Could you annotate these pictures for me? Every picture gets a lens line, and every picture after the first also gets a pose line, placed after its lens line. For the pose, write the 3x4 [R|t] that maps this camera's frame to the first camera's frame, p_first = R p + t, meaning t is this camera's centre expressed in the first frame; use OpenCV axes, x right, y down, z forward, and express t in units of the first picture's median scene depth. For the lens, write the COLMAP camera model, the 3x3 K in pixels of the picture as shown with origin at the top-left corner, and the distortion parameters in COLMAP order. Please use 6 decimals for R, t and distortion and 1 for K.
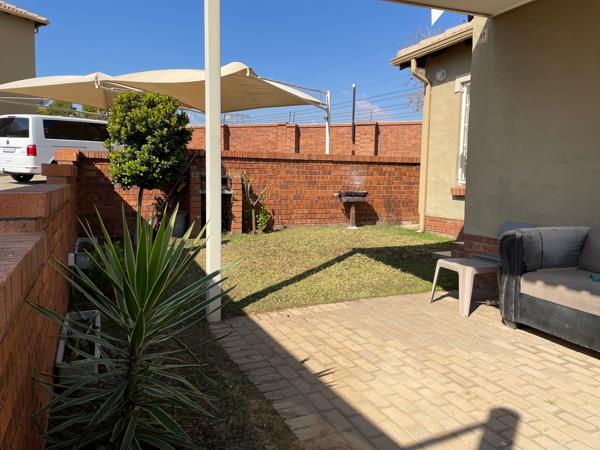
lens RADIAL K [[441.9, 0, 300.0], [0, 441.9, 225.0], [0, 0, 1]] dist [0.056797, -0.079290]
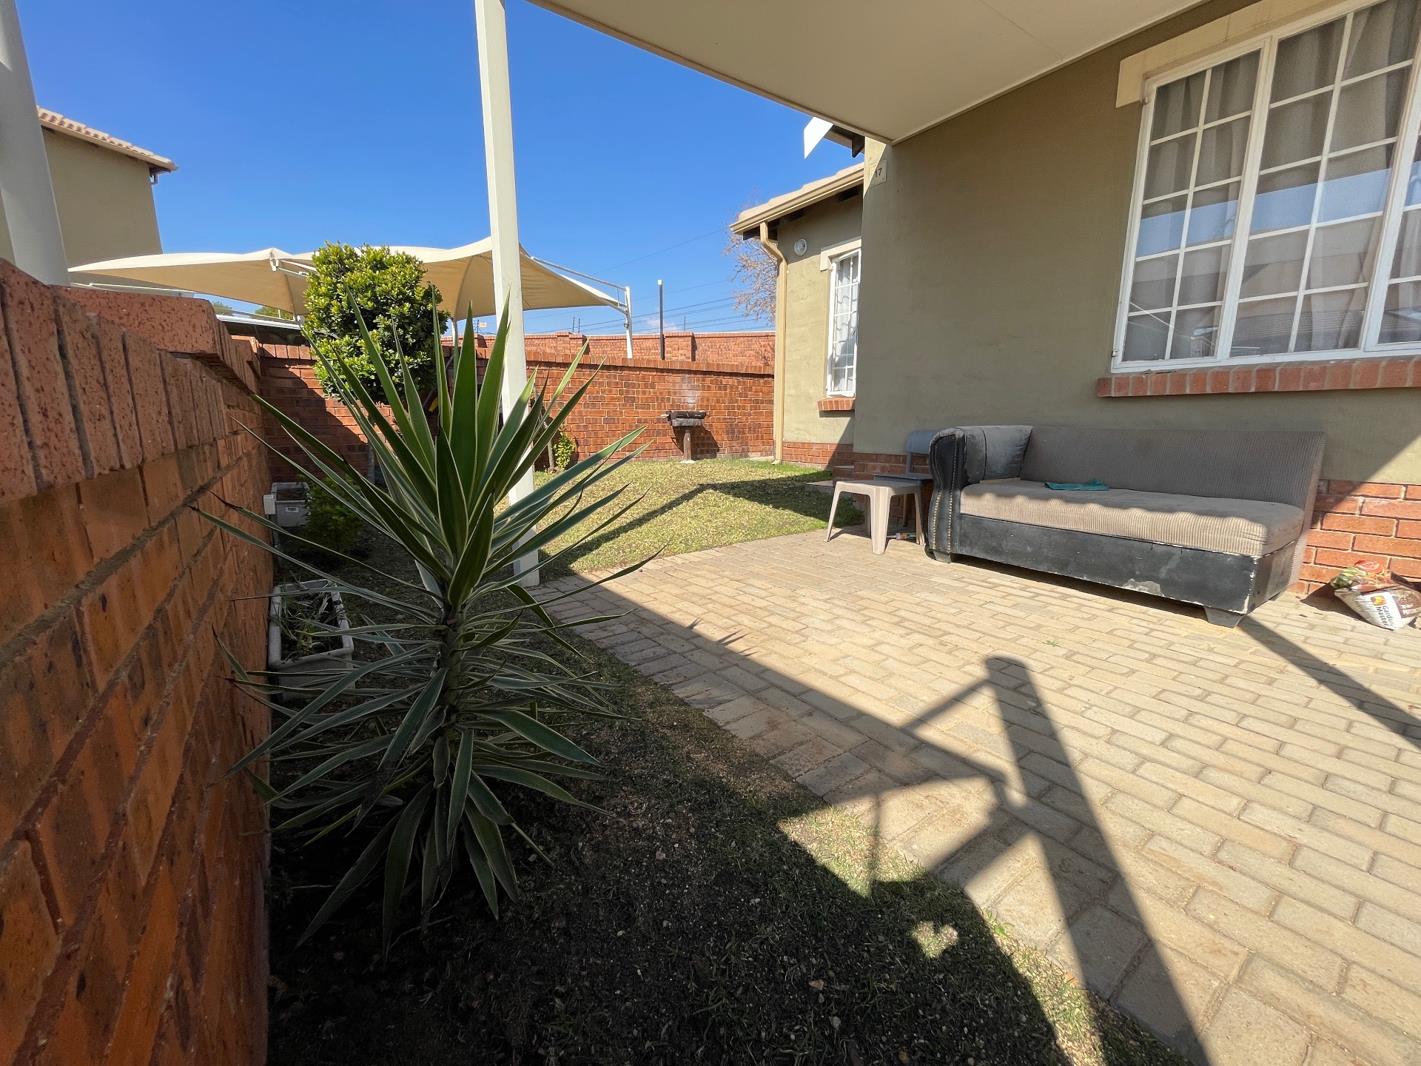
lens RADIAL K [[568.1, 0, 710.5], [0, 568.1, 533.0], [0, 0, 1]] dist [-0.008283, -0.000121]
pose [[0.977902, -0.059356, 0.200459, -0.084681], [0.039008, 0.993814, 0.103979, 0.057377], [-0.205391, -0.093862, 0.974169, 0.132069]]
